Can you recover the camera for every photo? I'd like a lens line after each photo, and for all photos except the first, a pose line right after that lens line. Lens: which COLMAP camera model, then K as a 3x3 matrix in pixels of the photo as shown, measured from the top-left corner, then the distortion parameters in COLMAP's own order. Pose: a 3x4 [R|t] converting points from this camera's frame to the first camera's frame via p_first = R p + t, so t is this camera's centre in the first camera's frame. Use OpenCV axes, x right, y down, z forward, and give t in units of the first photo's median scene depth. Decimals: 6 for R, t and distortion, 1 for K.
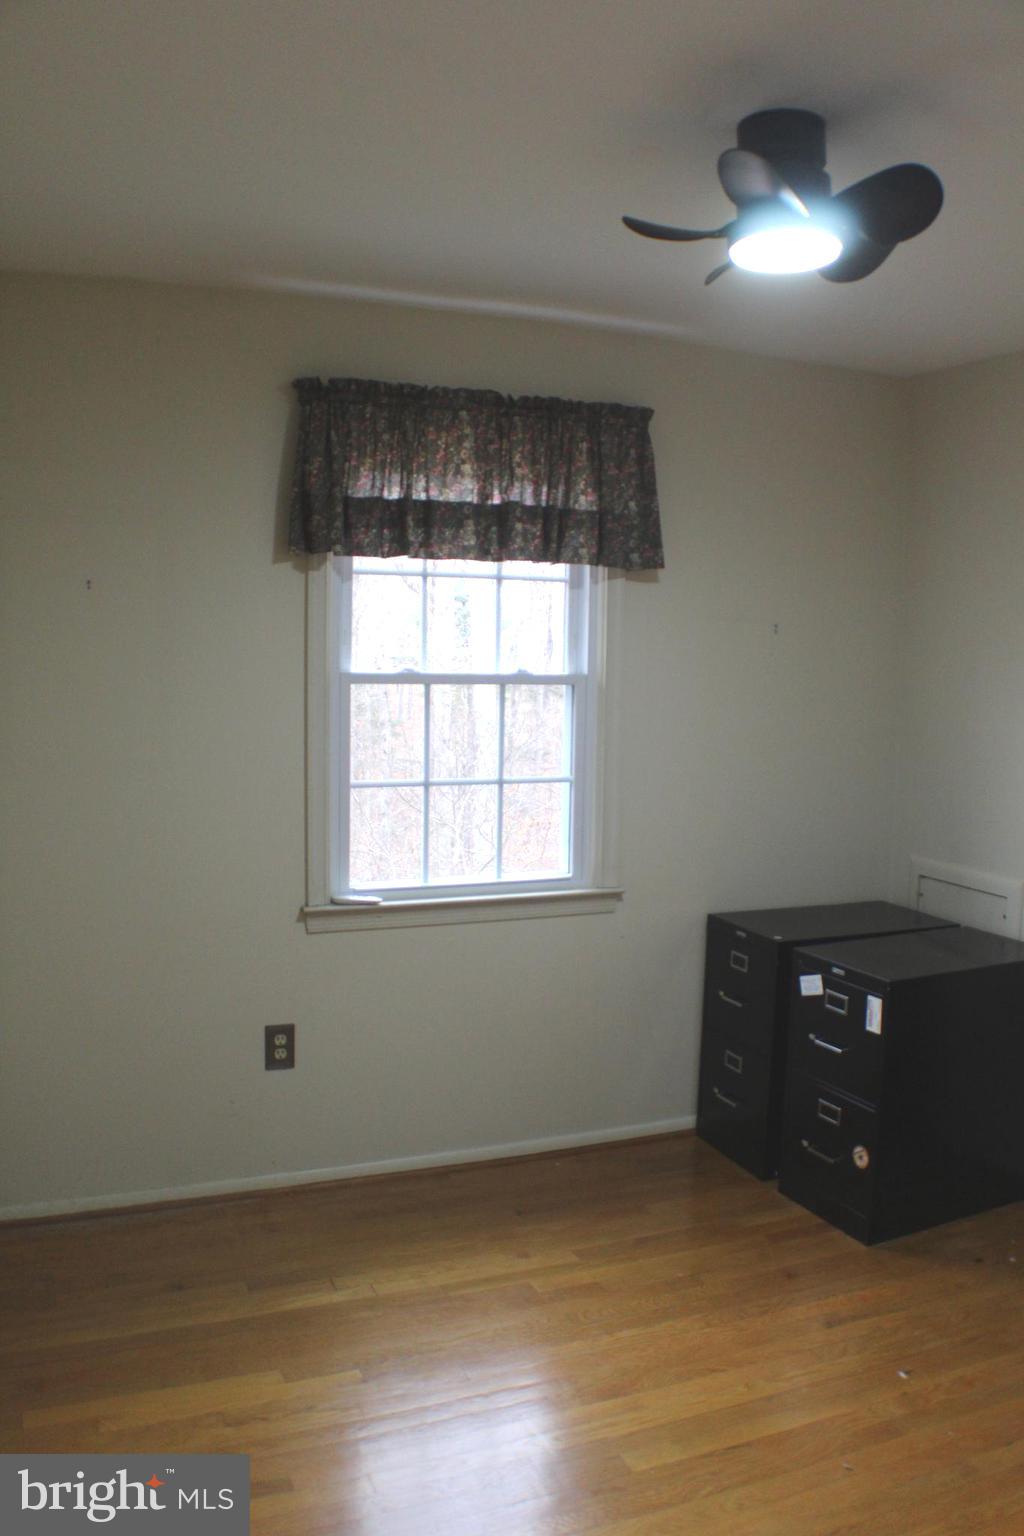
lens RADIAL K [[1243.7, 0, 512.0], [0, 1243.7, 768.0], [0, 0, 1]] dist [-0.230199, 0.104645]
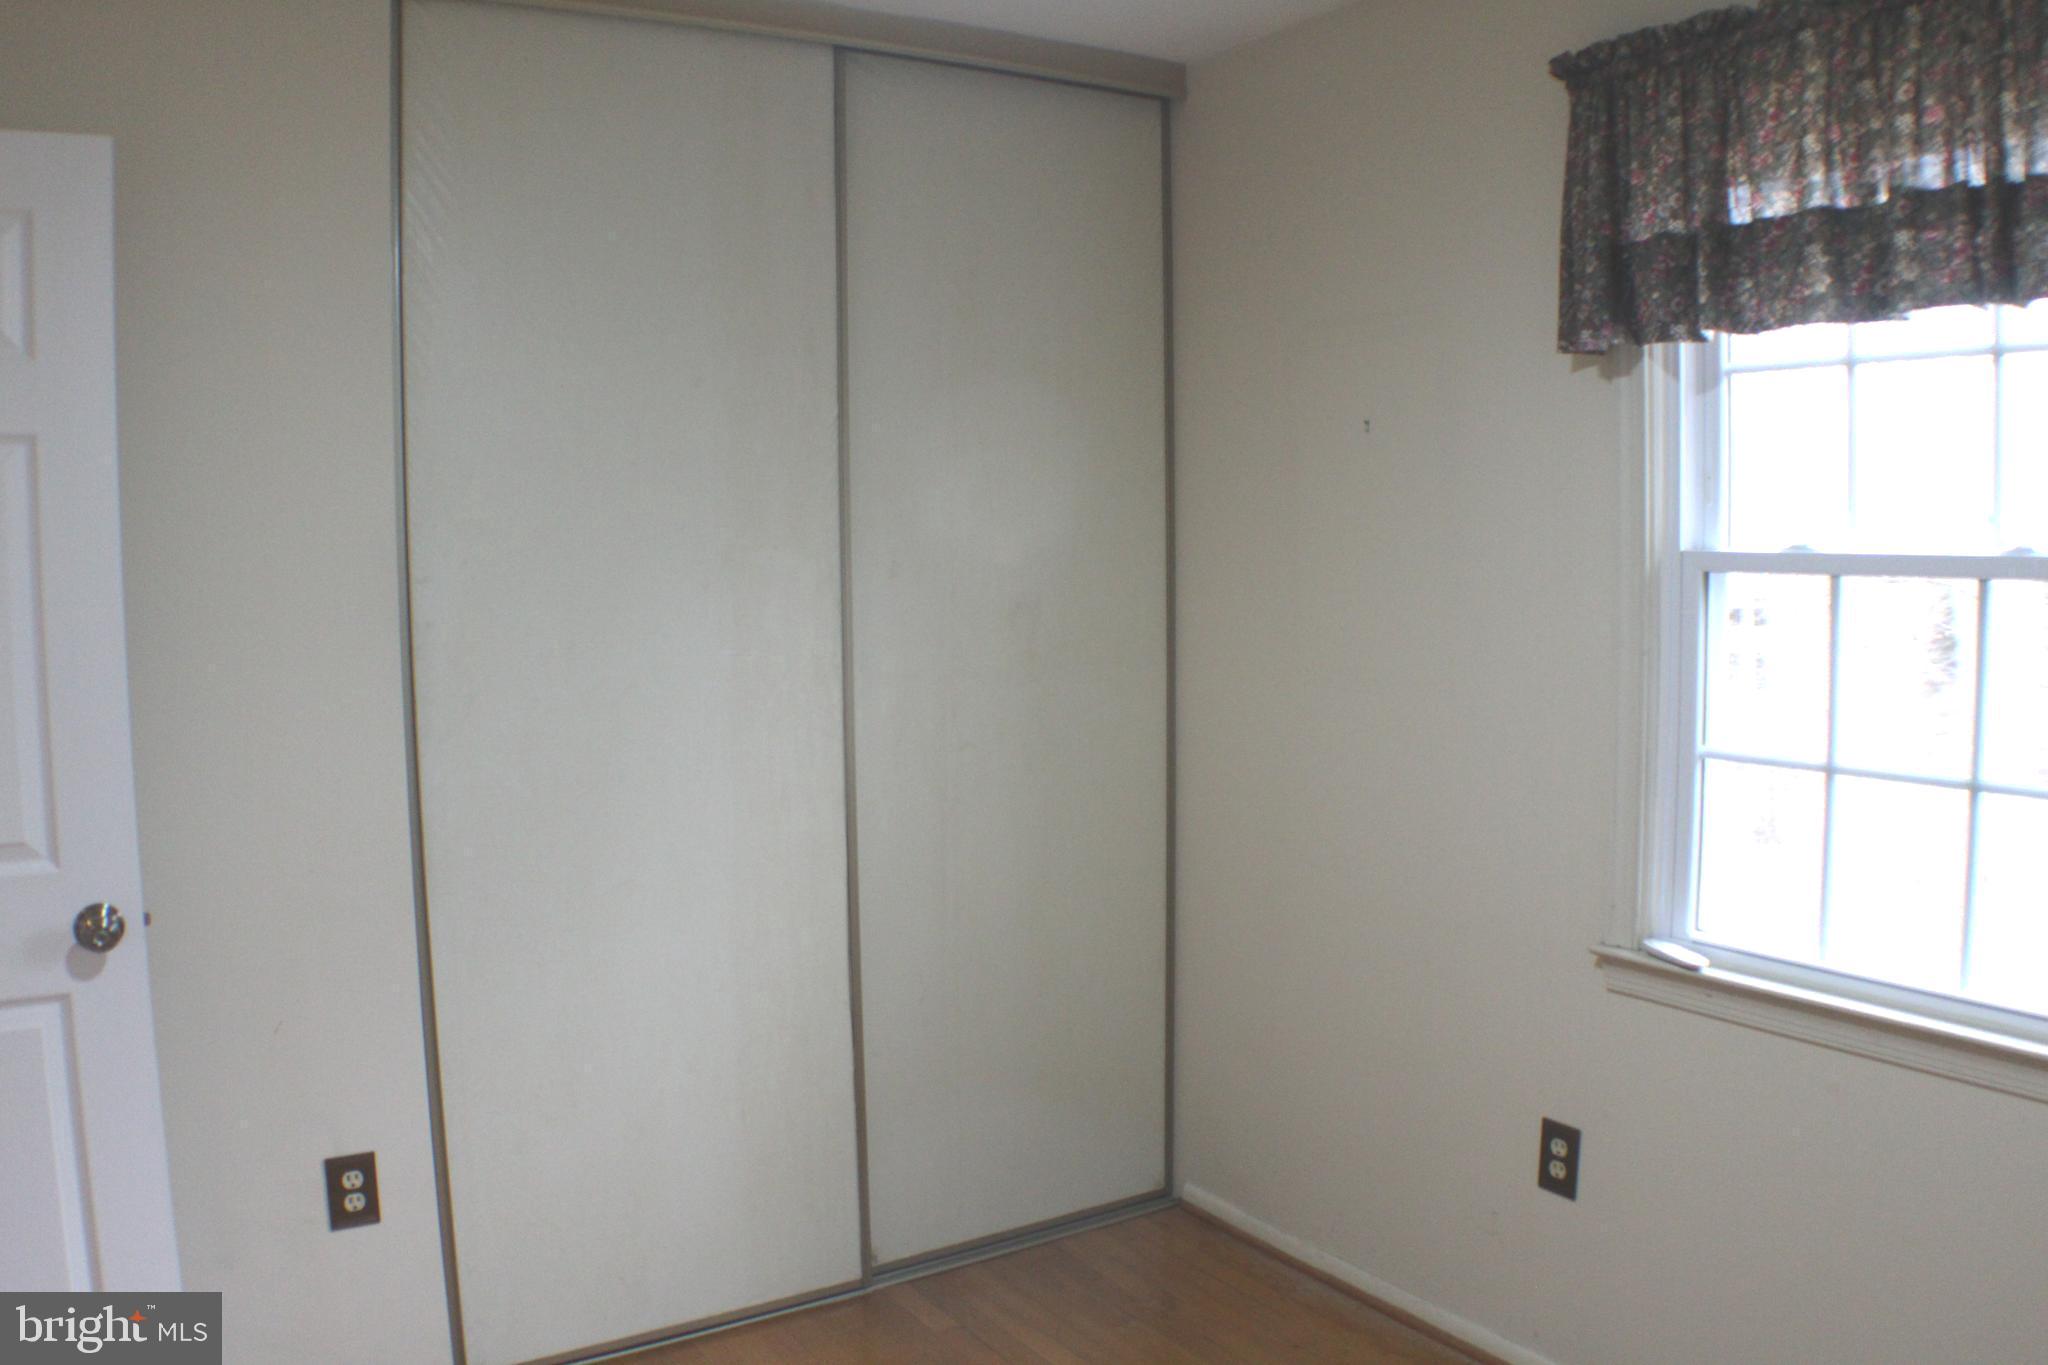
lens RADIAL K [[1658.2, 0, 1046.5], [0, 1658.2, 685.2], [0, 0, 1]] dist [-0.230199, 0.104645]
pose [[0.160207, 0.071983, -0.984455, 0.544125], [-0.074731, 0.995360, 0.060618, -0.038599], [0.984250, 0.063858, 0.164843, 0.600757]]
